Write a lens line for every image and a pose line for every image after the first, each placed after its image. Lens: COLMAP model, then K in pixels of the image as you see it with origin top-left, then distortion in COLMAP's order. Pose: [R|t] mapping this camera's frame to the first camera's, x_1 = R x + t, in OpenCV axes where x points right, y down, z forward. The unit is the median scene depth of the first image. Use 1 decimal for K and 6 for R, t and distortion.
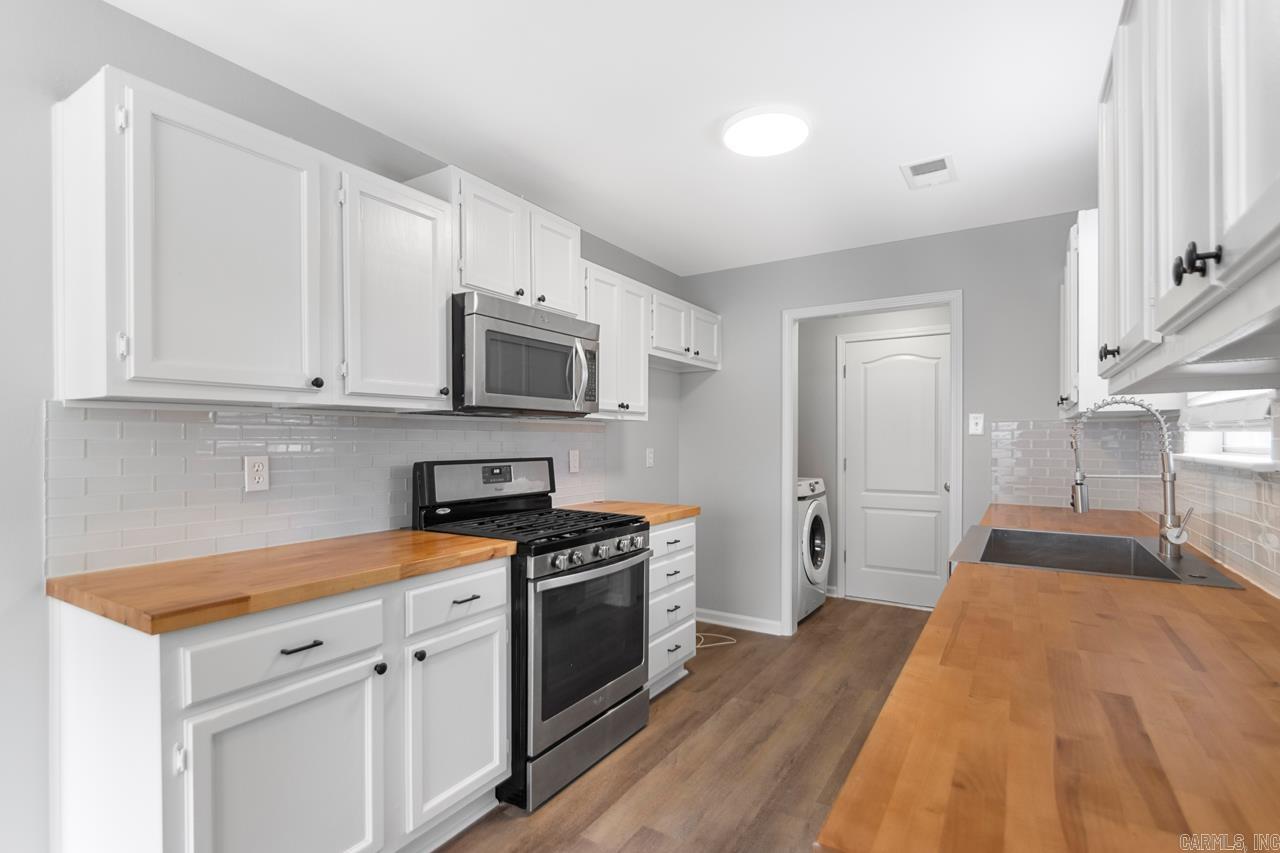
lens RADIAL K [[601.6, 0, 650.1], [0, 601.6, 440.4], [0, 0, 1]] dist [0.000868, 0.000046]
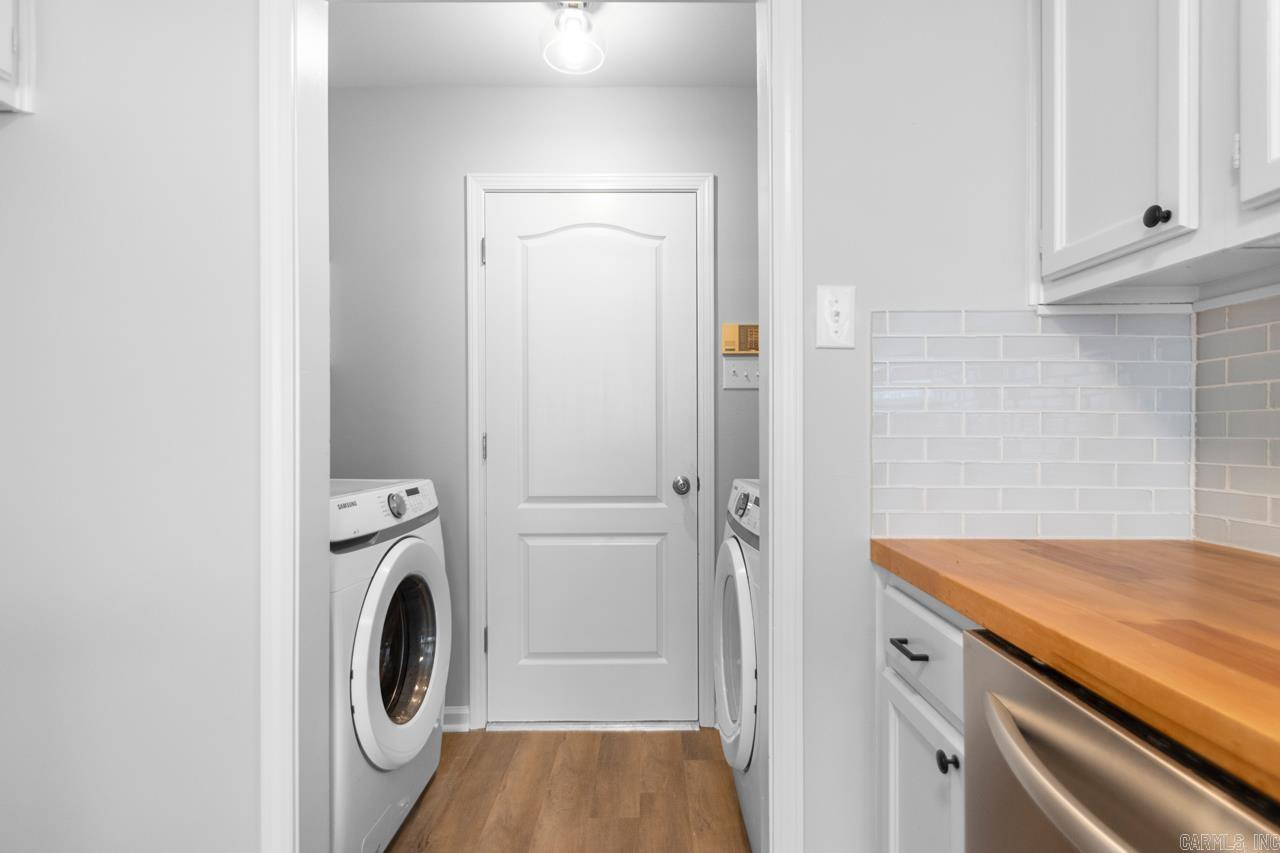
lens RADIAL K [[601.6, 0, 650.1], [0, 601.6, 440.4], [0, 0, 1]] dist [0.000868, 0.000046]
pose [[0.847282, -0.009026, 0.531067, 0.204065], [0.002520, 0.999913, 0.012973, 0.032308], [-0.531138, -0.009654, 0.847231, 0.591585]]
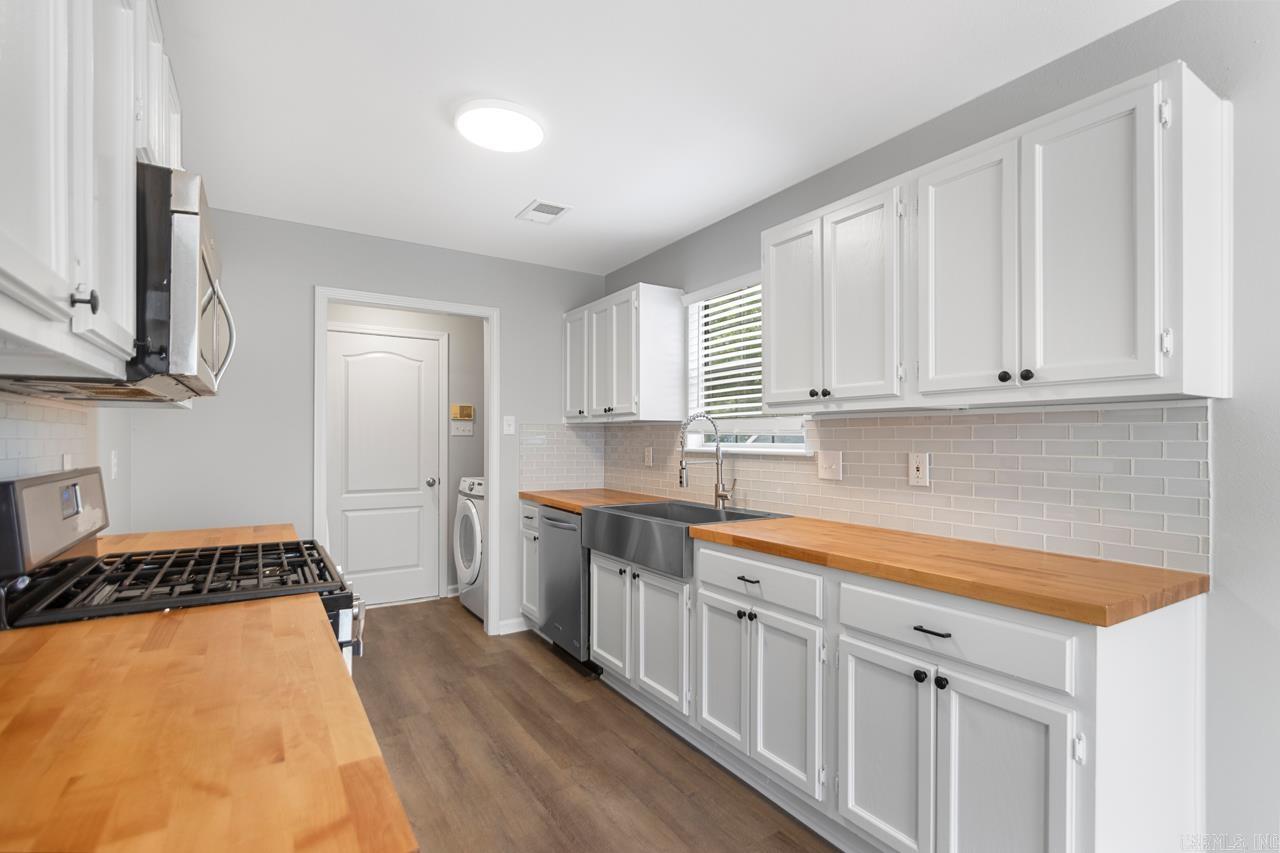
lens RADIAL K [[598.1, 0, 665.0], [0, 598.1, 435.9], [0, 0, 1]] dist [0.000252, -0.017031]
pose [[0.411747, 0.007370, 0.911268, -0.312642], [-0.003680, 0.999973, -0.006425, -0.000306], [-0.911291, -0.000708, 0.411763, 0.186249]]
